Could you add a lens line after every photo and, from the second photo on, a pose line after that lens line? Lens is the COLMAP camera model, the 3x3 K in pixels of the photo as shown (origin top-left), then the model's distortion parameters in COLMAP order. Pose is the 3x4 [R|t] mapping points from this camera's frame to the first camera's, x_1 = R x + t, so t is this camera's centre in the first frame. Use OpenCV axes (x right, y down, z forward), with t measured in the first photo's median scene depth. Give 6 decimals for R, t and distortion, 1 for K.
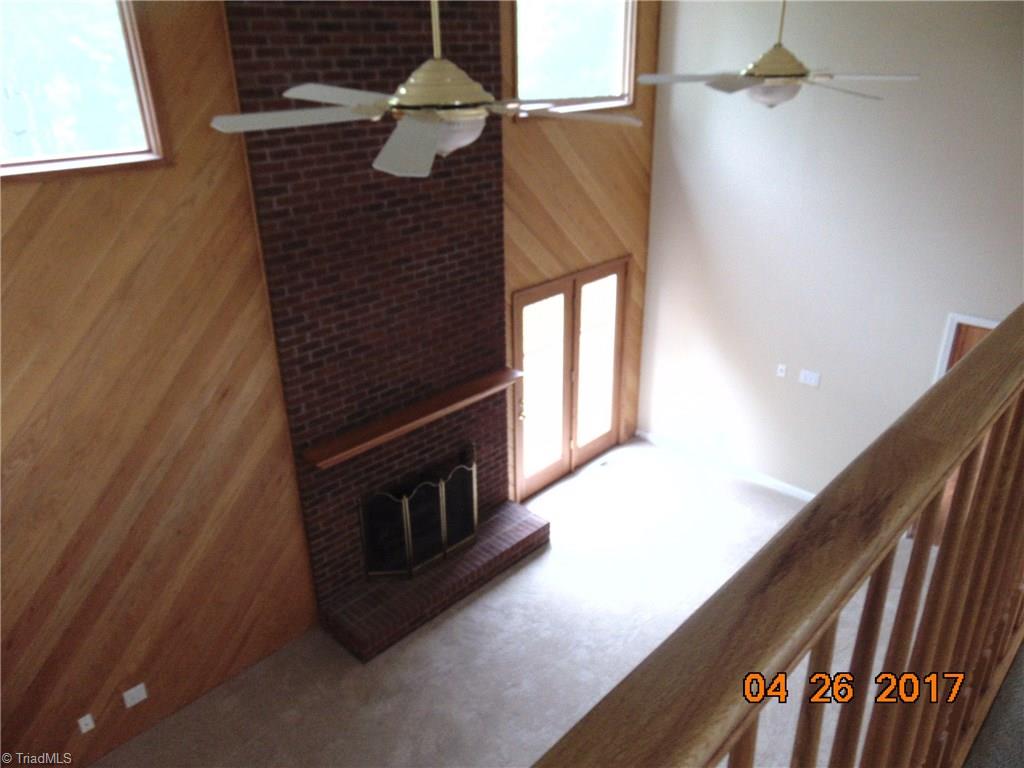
lens RADIAL K [[761.2, 0, 510.2], [0, 761.2, 383.1], [0, 0, 1]] dist [-0.016683, 0.016445]
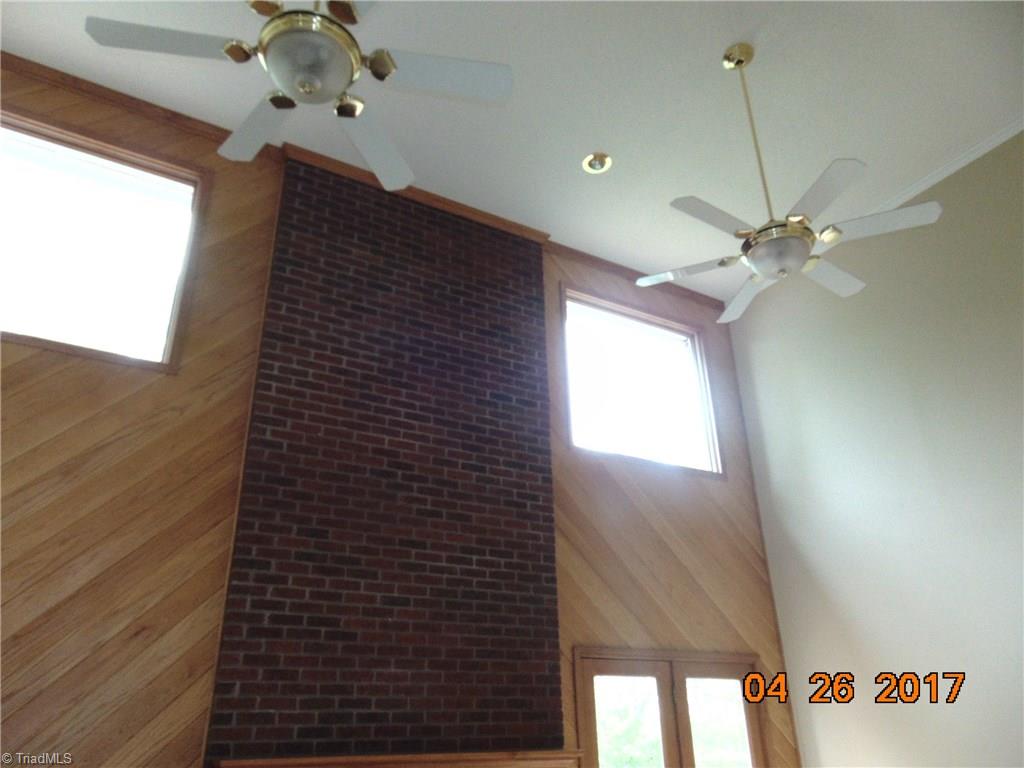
lens RADIAL K [[761.2, 0, 512.1], [0, 761.2, 384.6], [0, 0, 1]] dist [-0.016683, 0.016445]
pose [[0.963768, -0.116122, -0.240141, 0.189872], [-0.105400, 0.661225, -0.742746, 0.341889], [0.245037, 0.741146, 0.625028, 0.361661]]
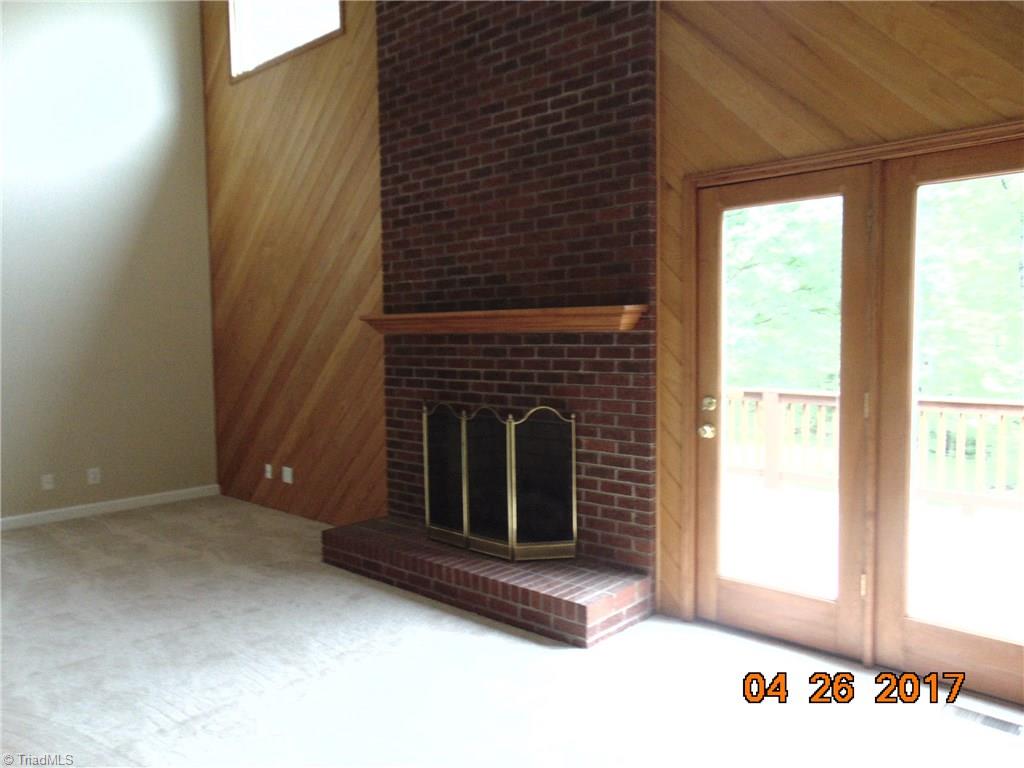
lens RADIAL K [[761.2, 0, 513.1], [0, 761.2, 385.2], [0, 0, 1]] dist [-0.016683, 0.016445]
pose [[0.028049, 0.077490, -0.996598, 0.674111], [-0.404057, 0.912790, 0.059602, 0.047619], [0.914304, 0.401011, 0.056913, 1.089490]]
